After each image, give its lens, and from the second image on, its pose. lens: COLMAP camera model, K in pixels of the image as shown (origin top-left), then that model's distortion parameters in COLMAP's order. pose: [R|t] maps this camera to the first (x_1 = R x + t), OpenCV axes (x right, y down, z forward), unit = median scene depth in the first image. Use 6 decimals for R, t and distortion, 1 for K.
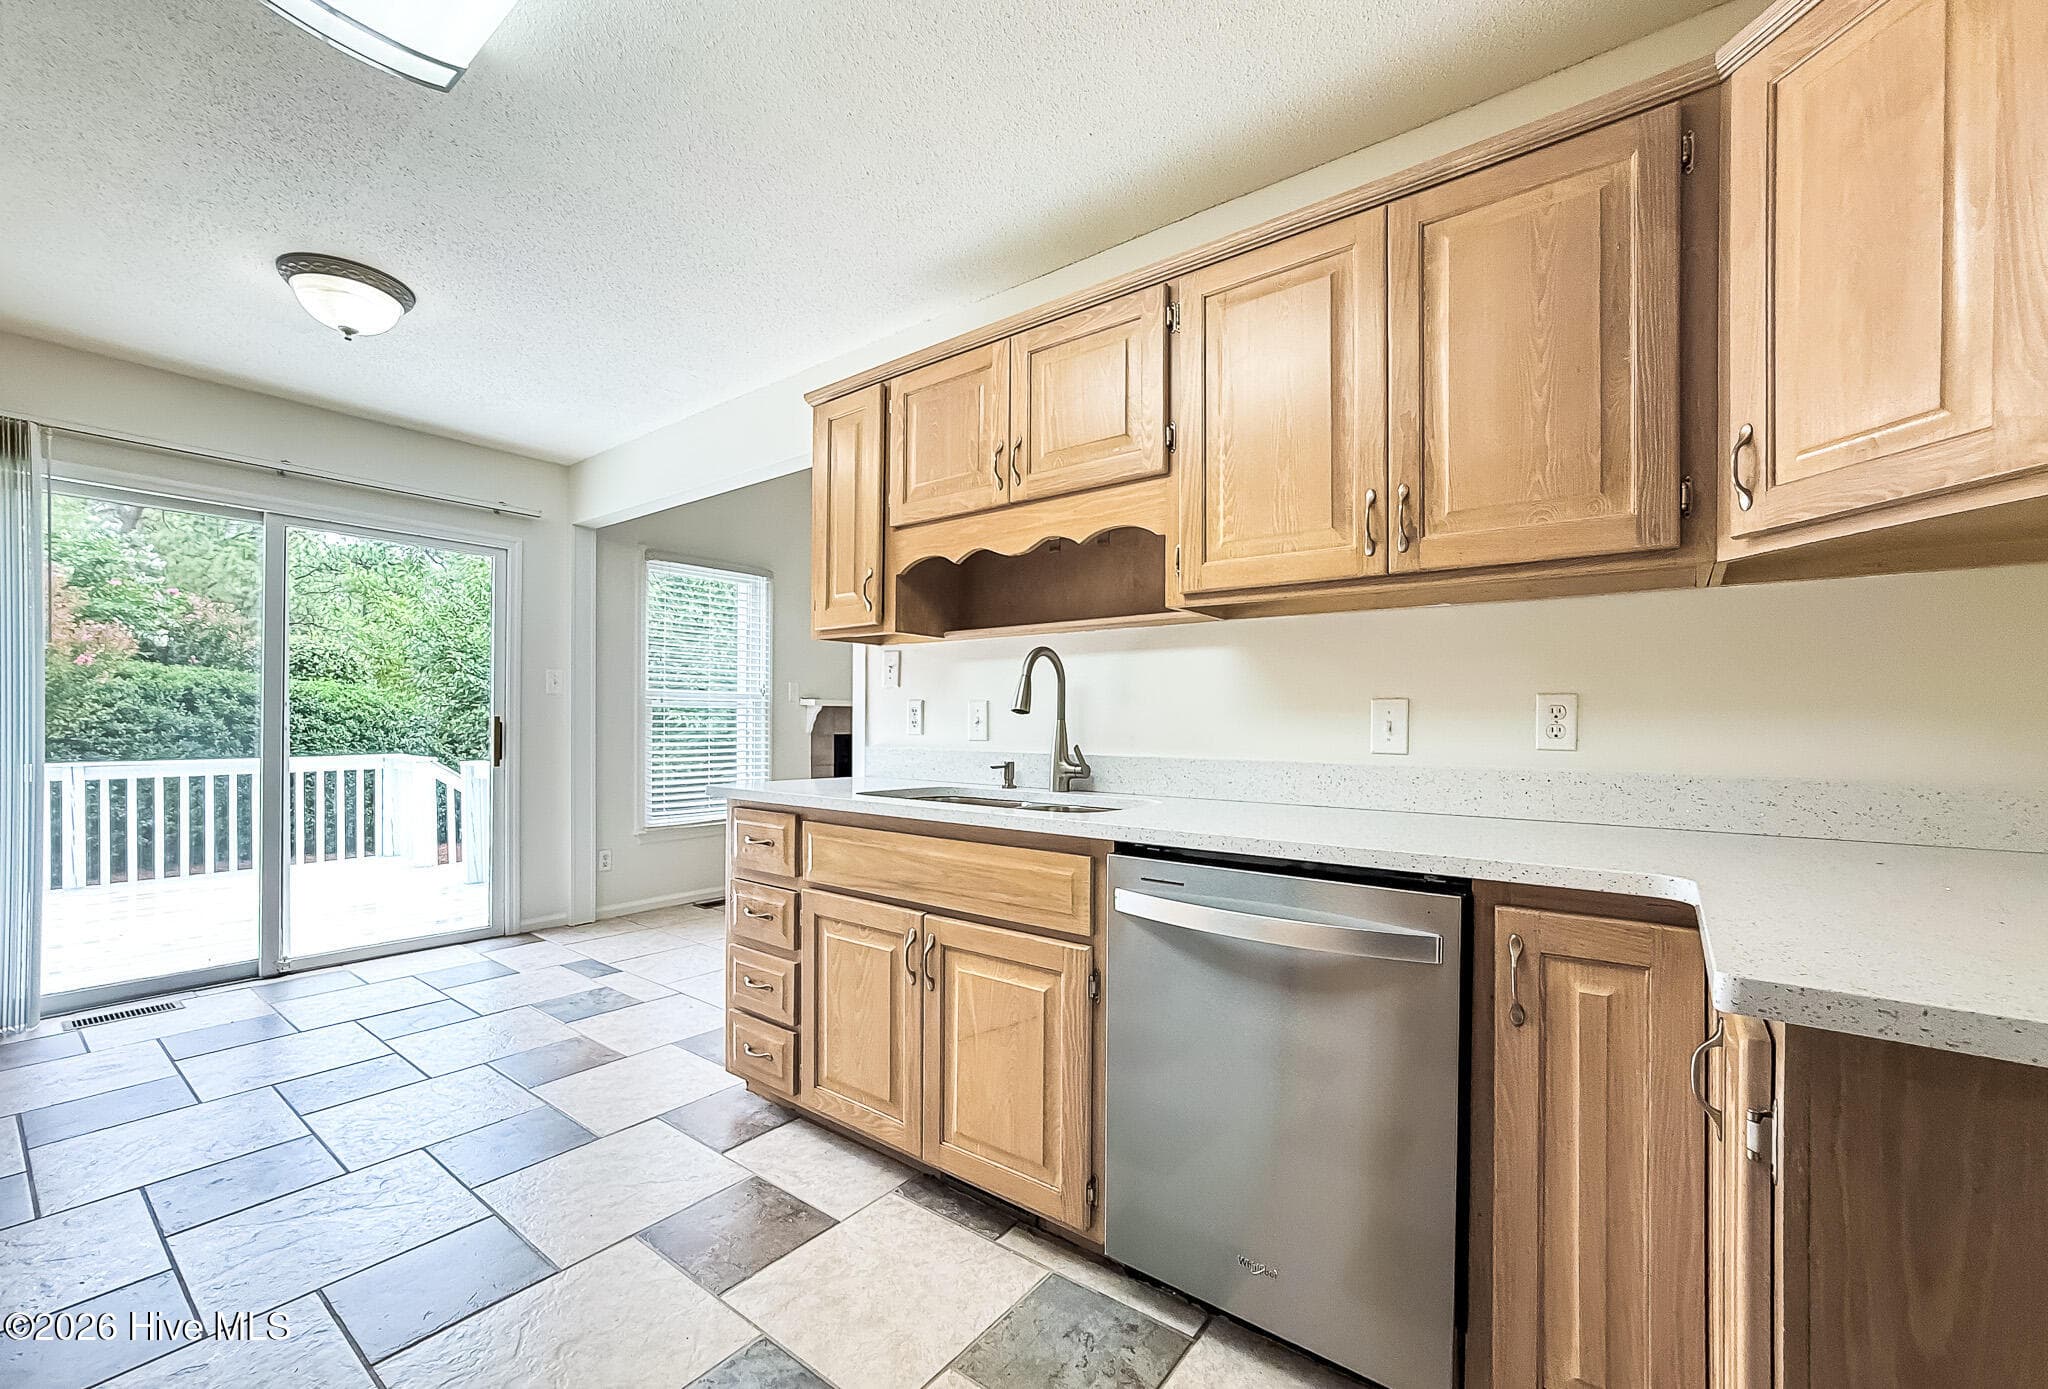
lens RADIAL K [[812.2, 0, 1000.7], [0, 812.2, 725.3], [0, 0, 1]] dist [0.001648, 0.001309]
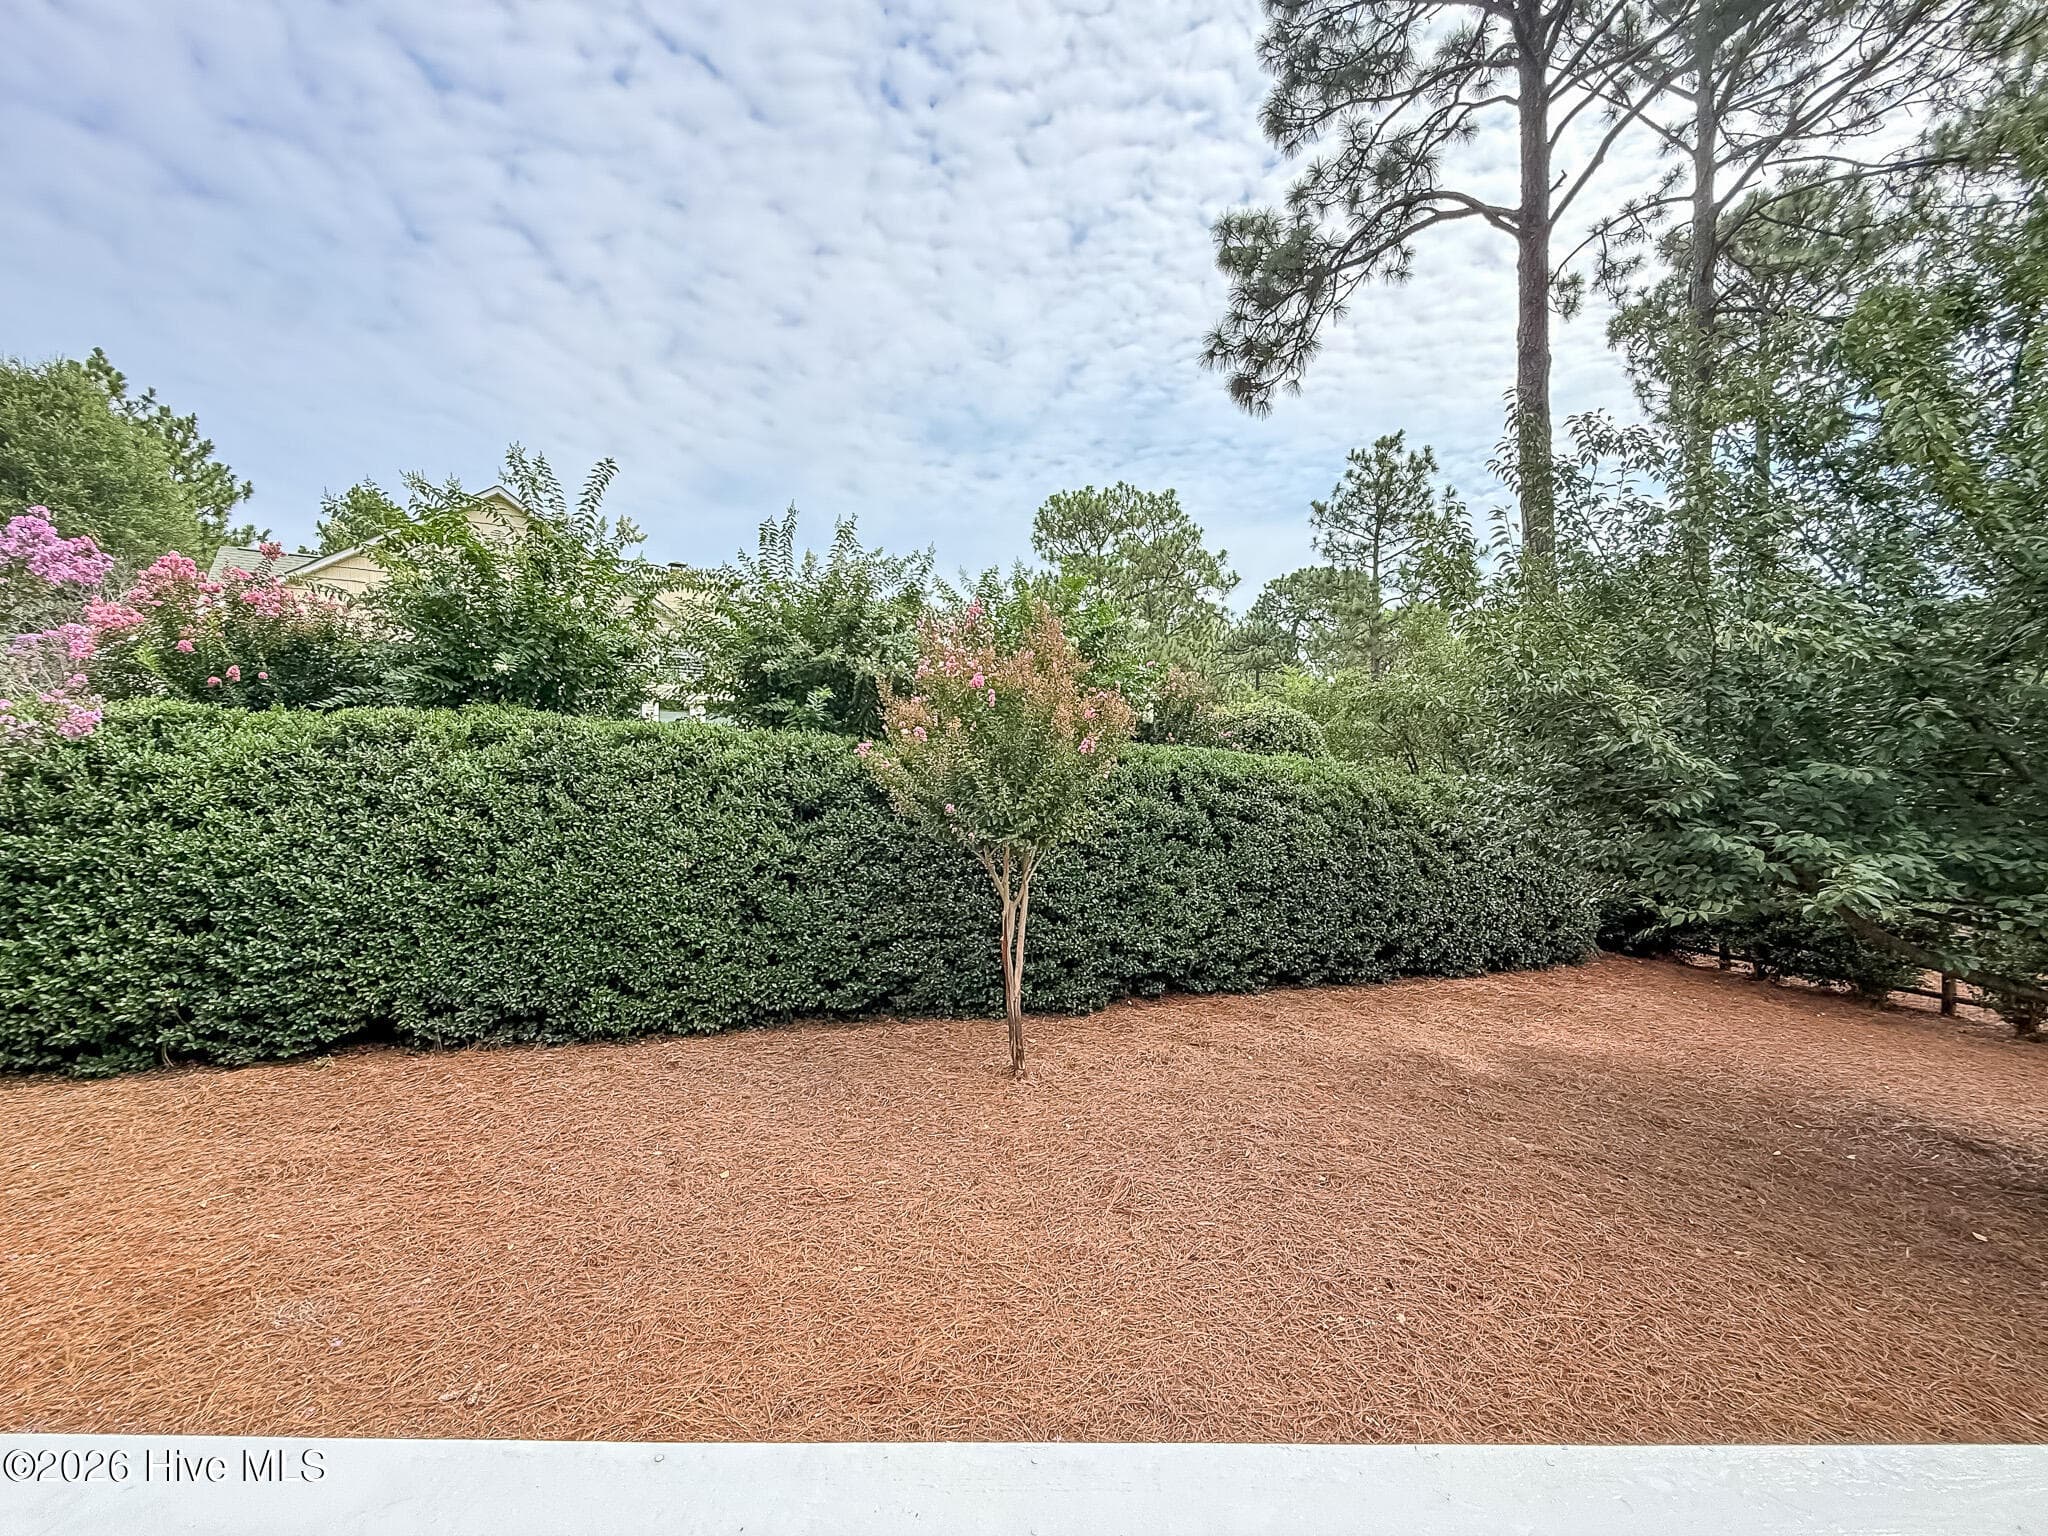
lens RADIAL K [[832.7, 0, 1020.8], [0, 832.7, 770.1], [0, 0, 1]] dist [-0.011509, 0.002489]
pose [[0.600107, -0.021919, -0.799619, -0.426029], [0.009503, 0.999749, -0.020273, -0.032522], [0.799863, 0.004567, 0.600165, 0.381603]]
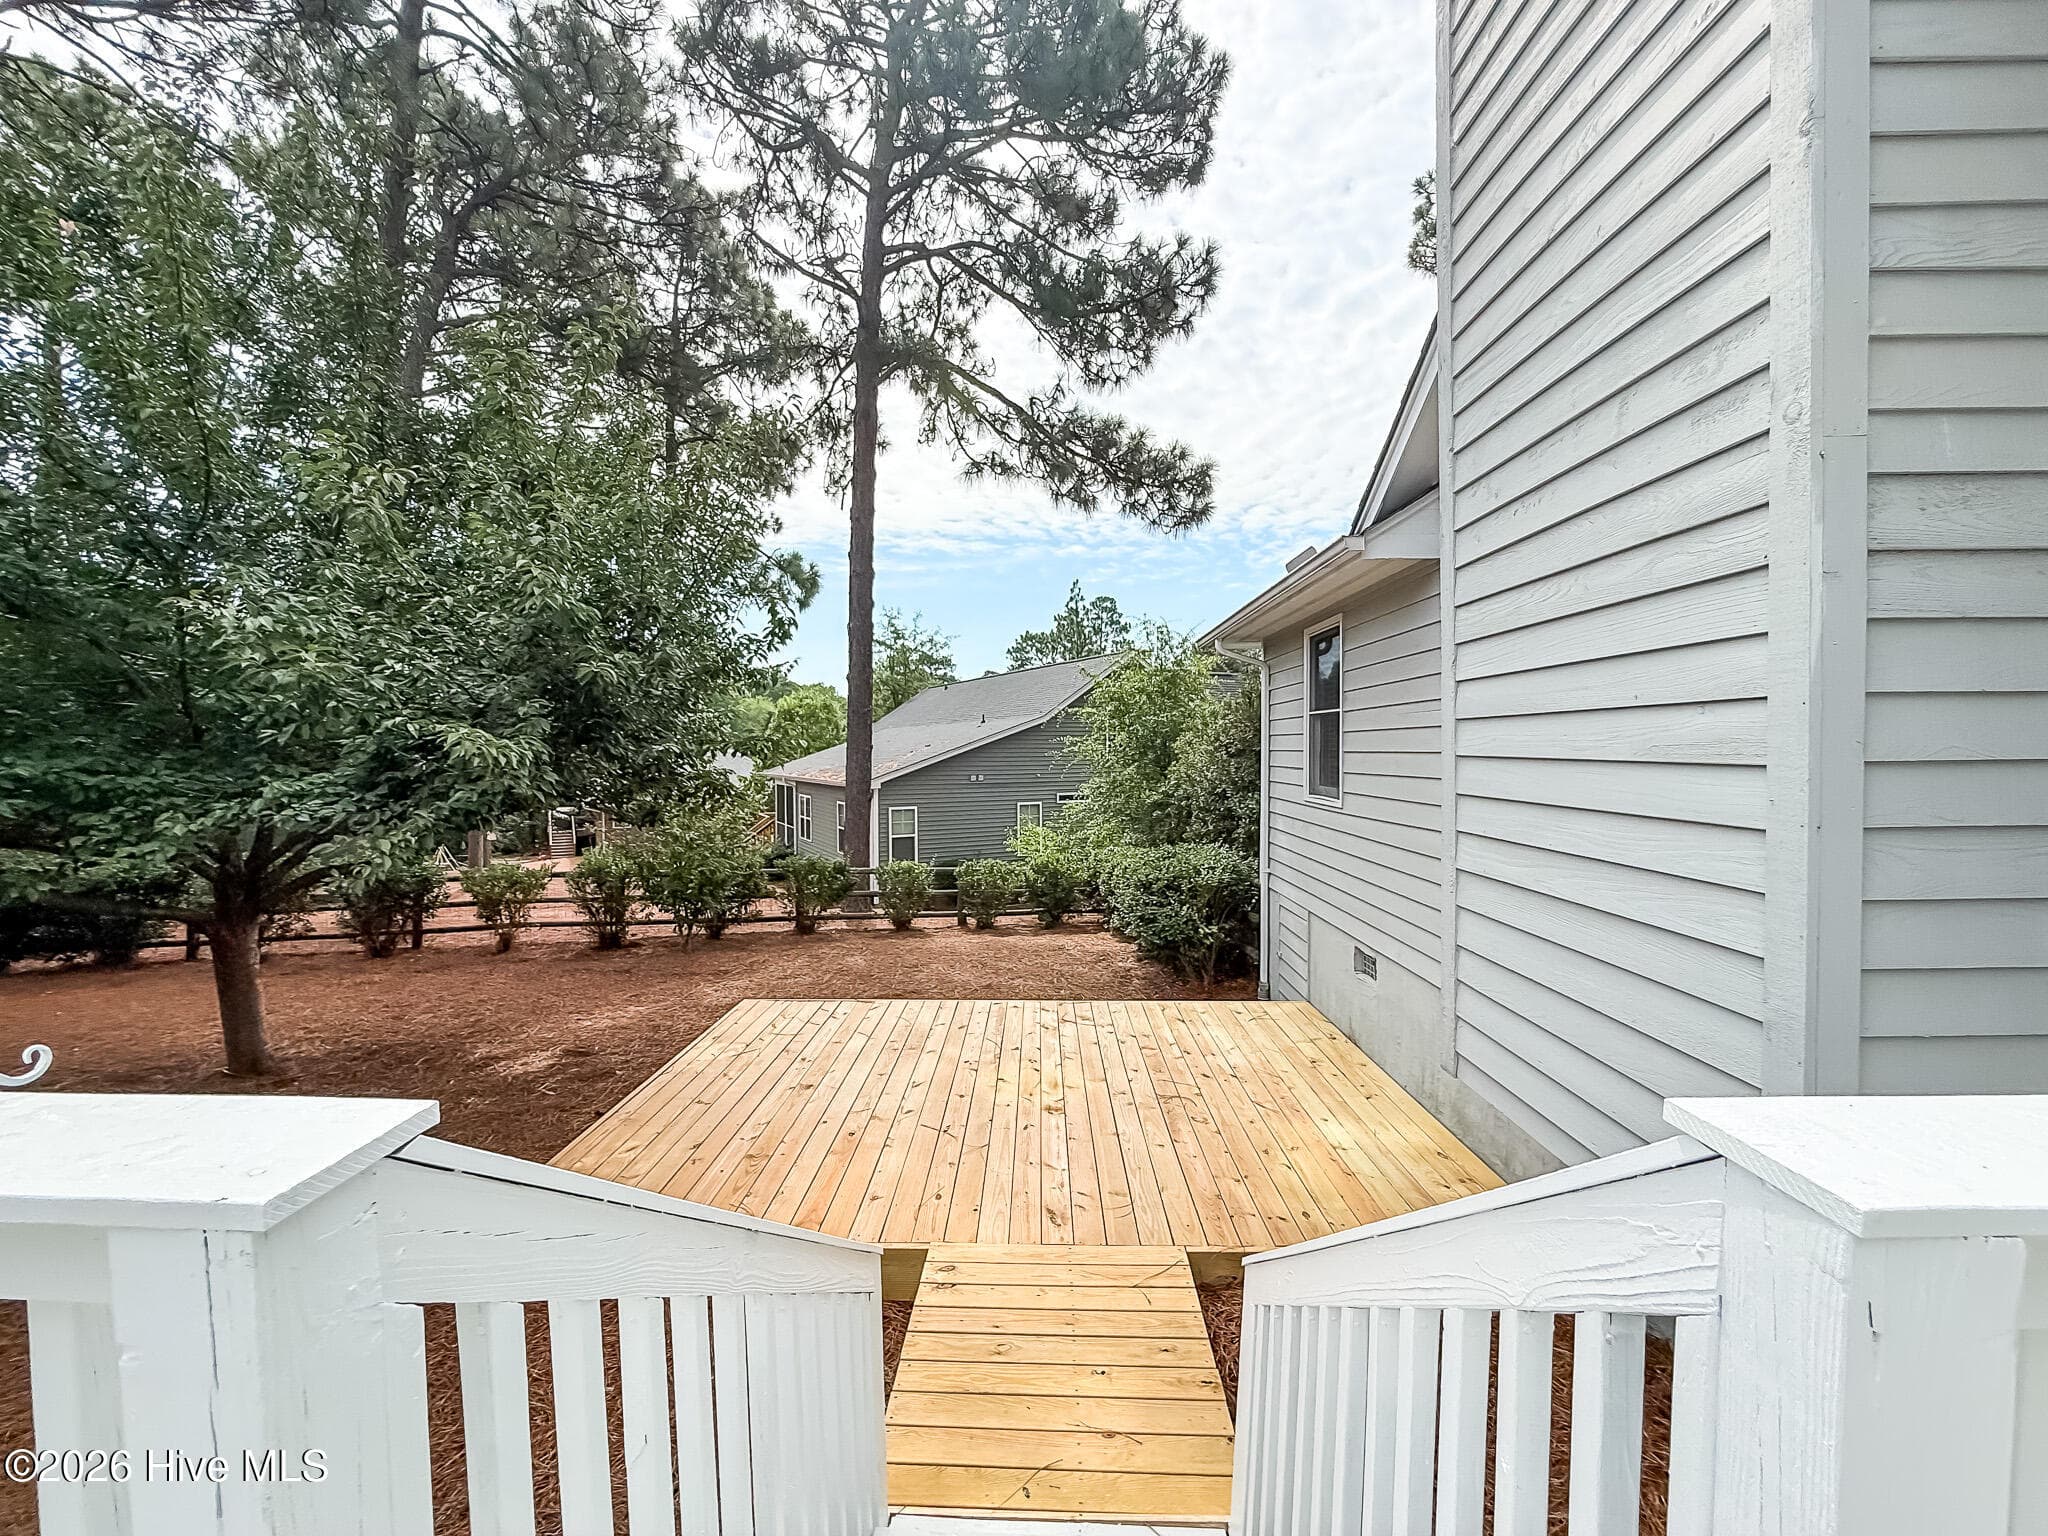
lens RADIAL K [[832.7, 0, 1016.4], [0, 832.7, 767.6], [0, 0, 1]] dist [-0.011509, 0.002489]
pose [[0.805114, -0.022027, 0.592711, -0.337693], [0.011378, 0.999700, 0.021695, -0.000610], [-0.593011, -0.010723, 0.805123, 0.425208]]
